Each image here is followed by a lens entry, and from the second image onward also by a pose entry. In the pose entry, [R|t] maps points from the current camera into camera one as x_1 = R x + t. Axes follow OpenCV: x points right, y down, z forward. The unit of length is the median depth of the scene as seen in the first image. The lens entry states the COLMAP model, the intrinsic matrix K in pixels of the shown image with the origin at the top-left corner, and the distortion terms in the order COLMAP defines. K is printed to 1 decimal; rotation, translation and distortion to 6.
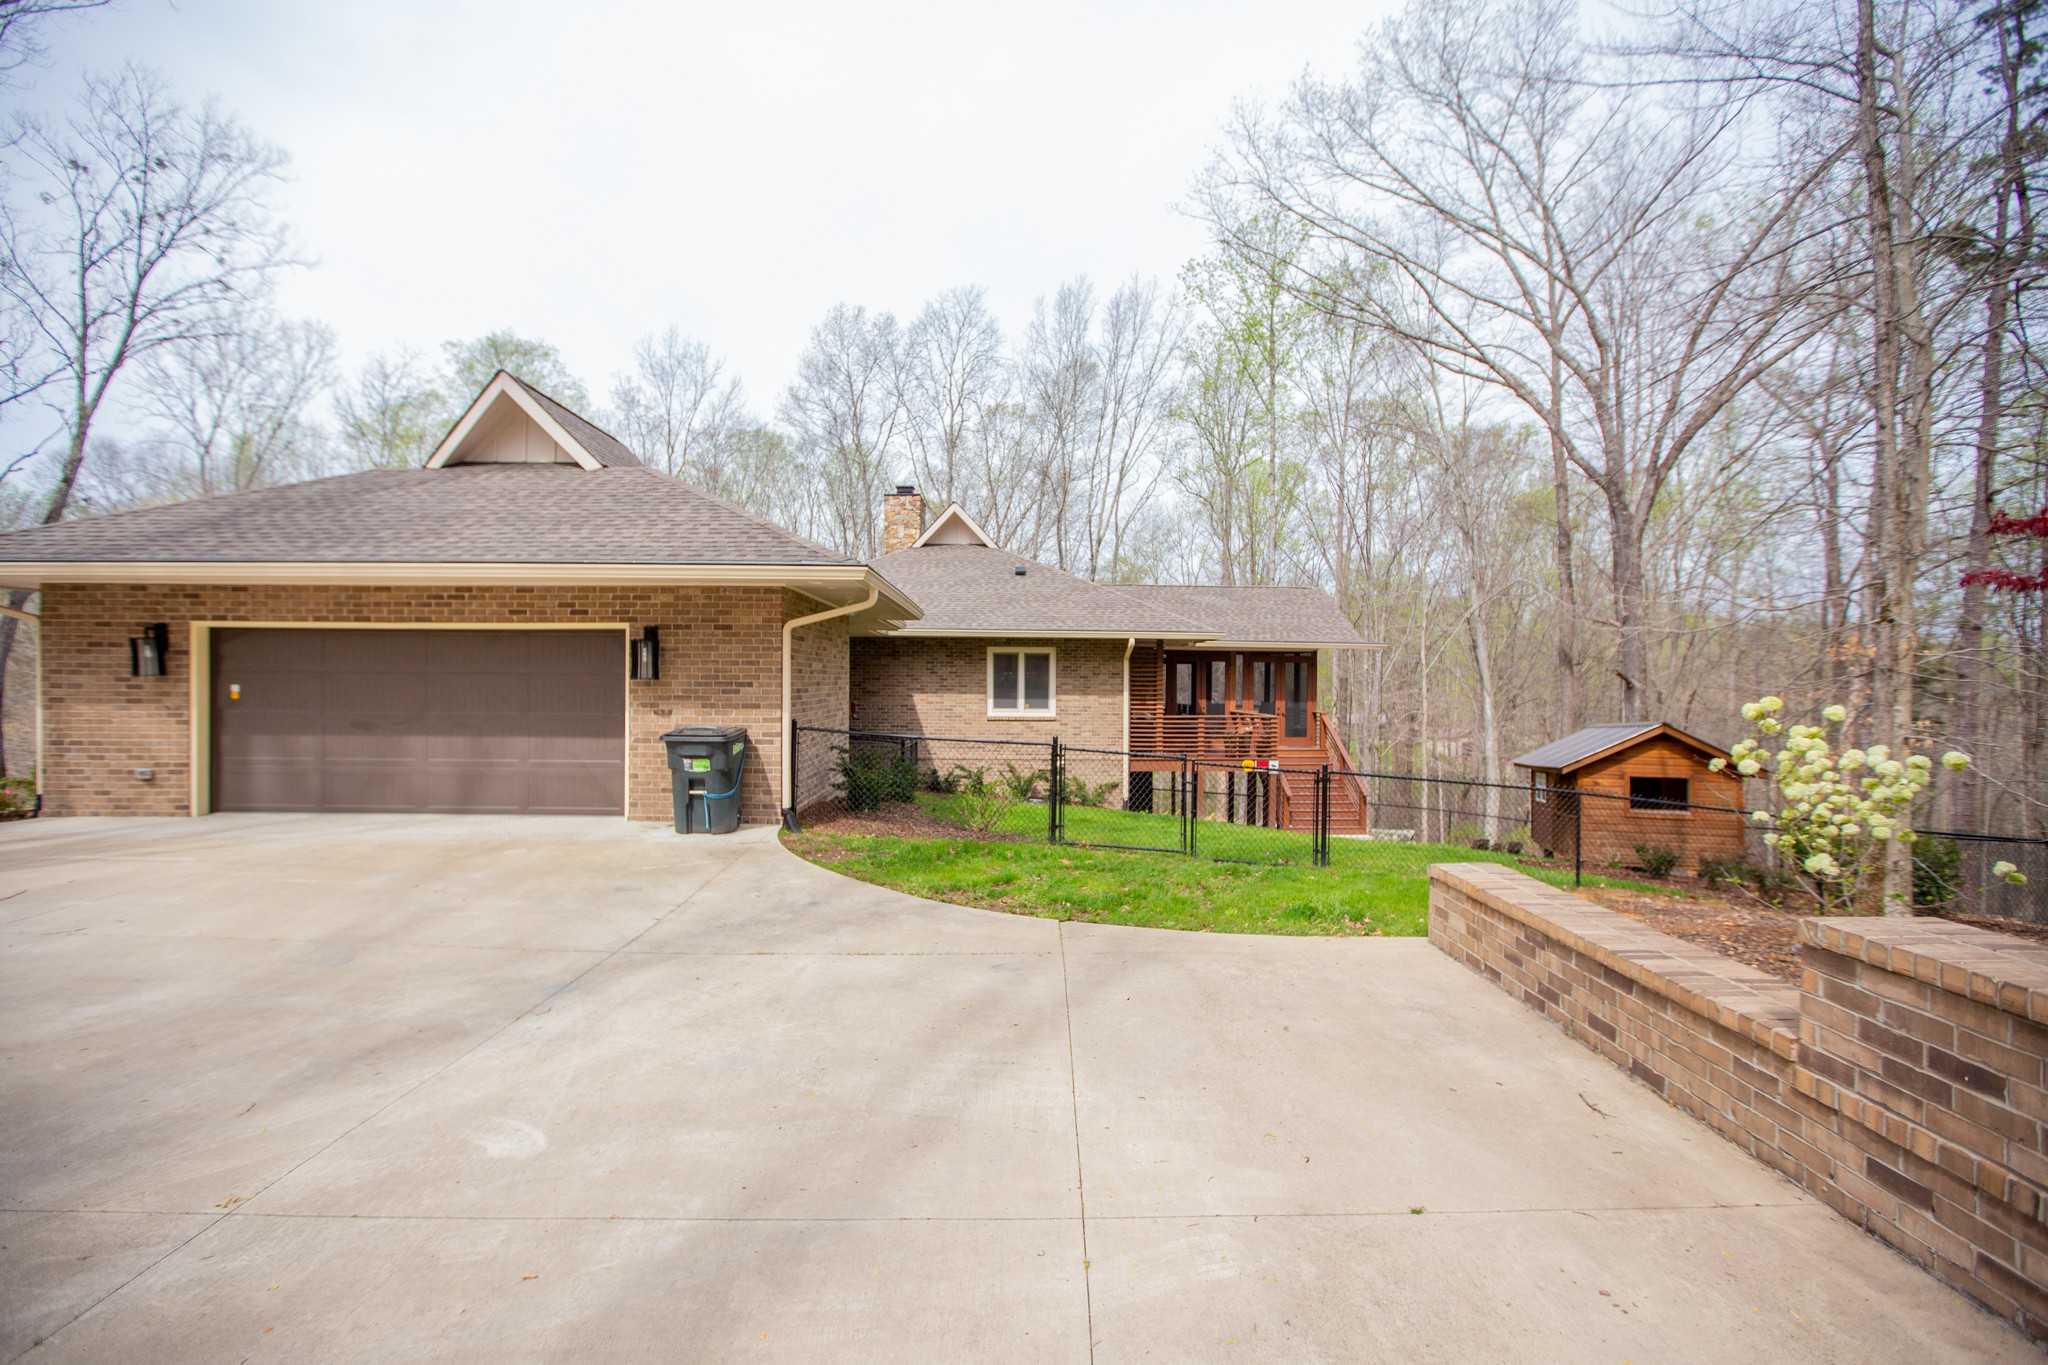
lens RADIAL K [[914.7, 0, 1024.0], [0, 914.7, 682.5], [0, 0, 1]] dist [0.003396, 0.000775]
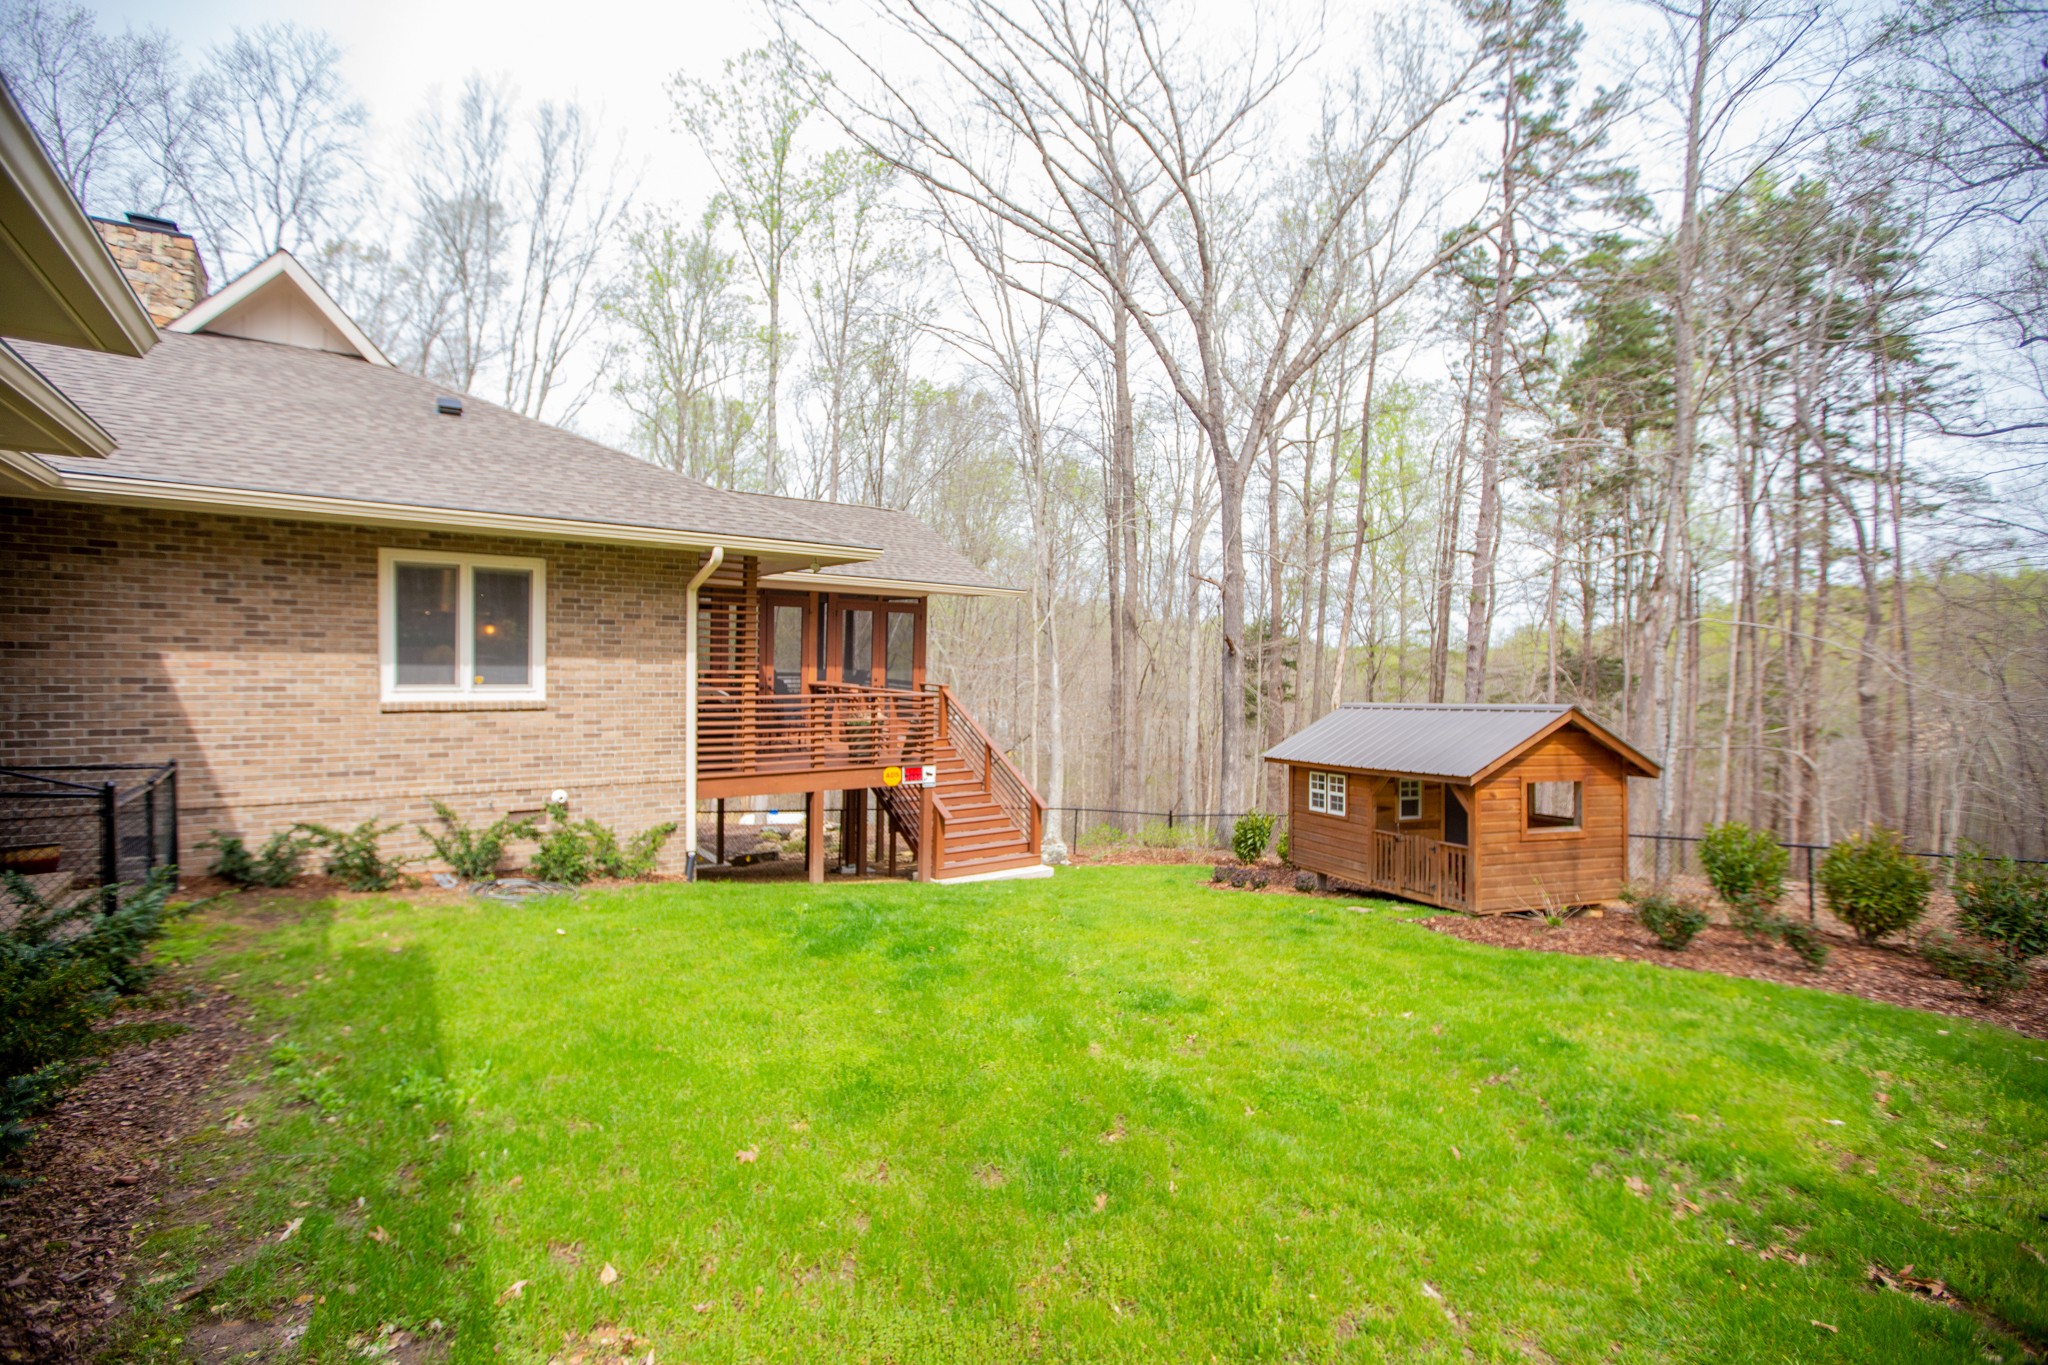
lens RADIAL K [[922.6, 0, 1020.0], [0, 922.6, 687.5], [0, 0, 1]] dist [-0.026896, 0.001393]
pose [[0.817549, -0.009595, 0.575780, -0.040419], [-0.018390, 0.998916, 0.042757, 0.004325], [-0.575566, -0.045544, 0.816486, 0.451855]]
